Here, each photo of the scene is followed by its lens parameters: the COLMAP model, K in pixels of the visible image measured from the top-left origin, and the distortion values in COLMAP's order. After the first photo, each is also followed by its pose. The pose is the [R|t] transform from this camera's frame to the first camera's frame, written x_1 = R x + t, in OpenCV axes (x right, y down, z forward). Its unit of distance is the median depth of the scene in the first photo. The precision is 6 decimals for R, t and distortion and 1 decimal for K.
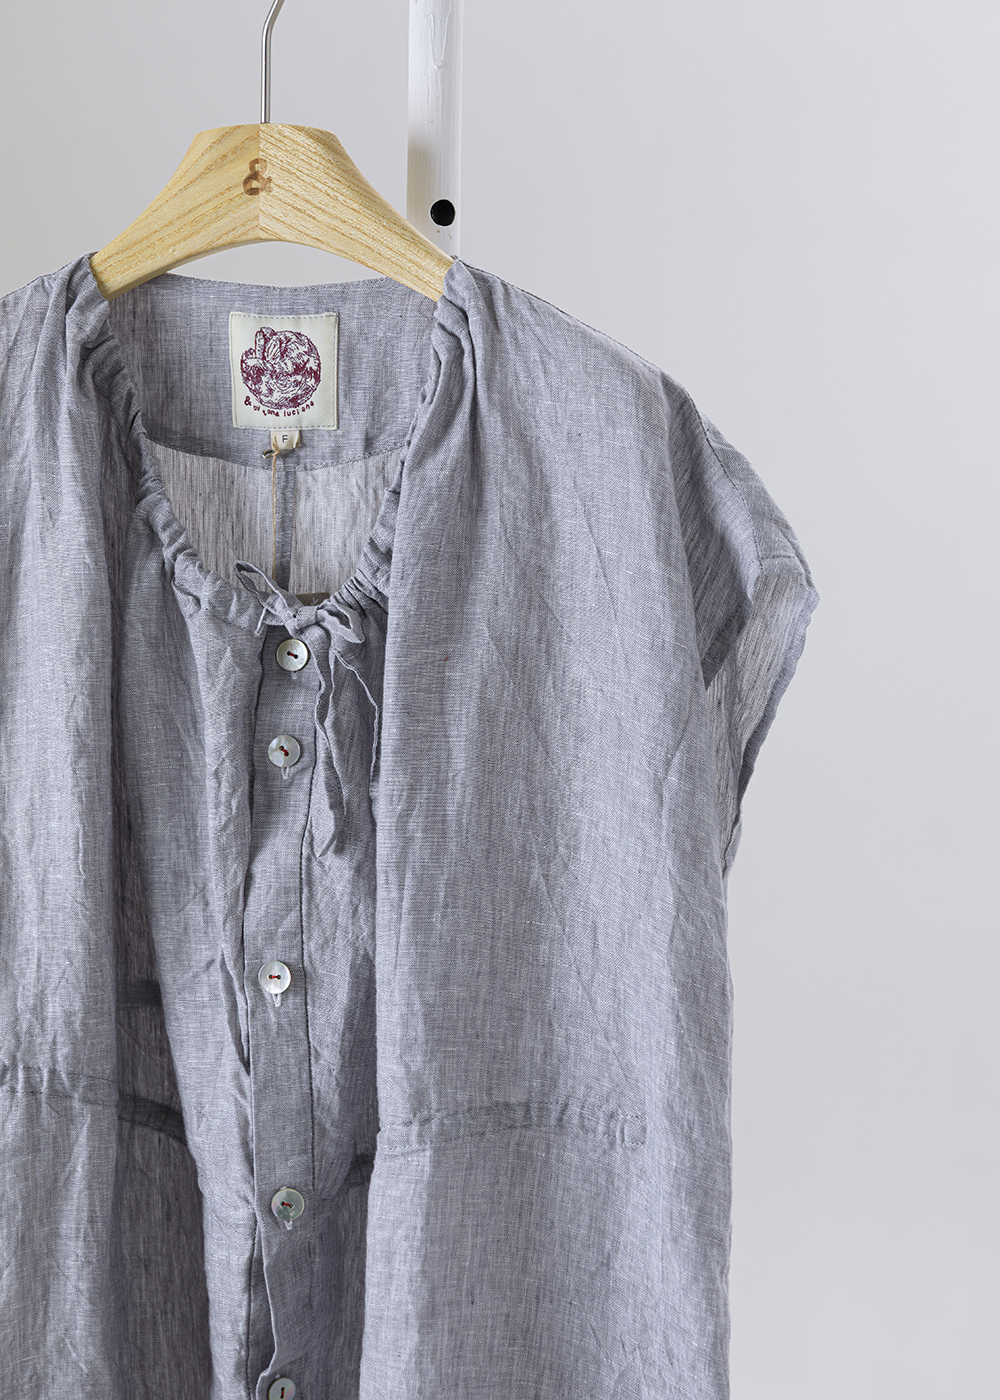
lens RADIAL K [[2765.9, 0, 496.2], [0, 2765.9, 744.0], [0, 0, 1]] dist [-0.006073, 0.154884]
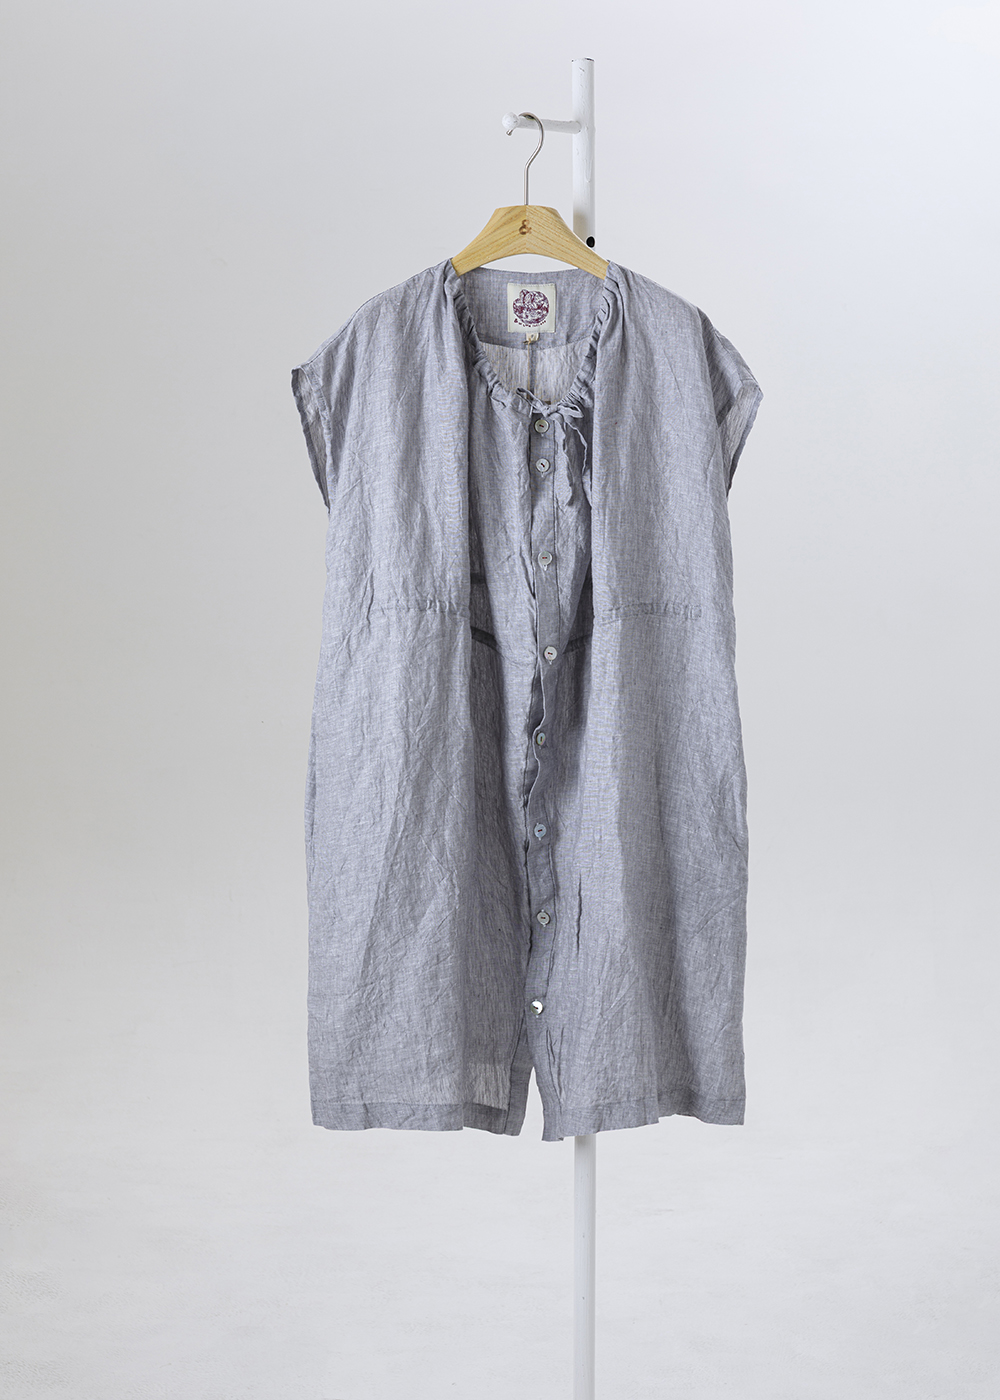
lens RADIAL K [[2706.5, 0, 500.0], [0, 2706.5, 700.0], [0, 0, 1]] dist [0.054289, -0.181227]
pose [[0.970476, -0.035535, 0.238567, -0.690240], [0.038175, 0.999250, -0.006457, 0.223180], [-0.238159, 0.015374, 0.971105, -1.294123]]
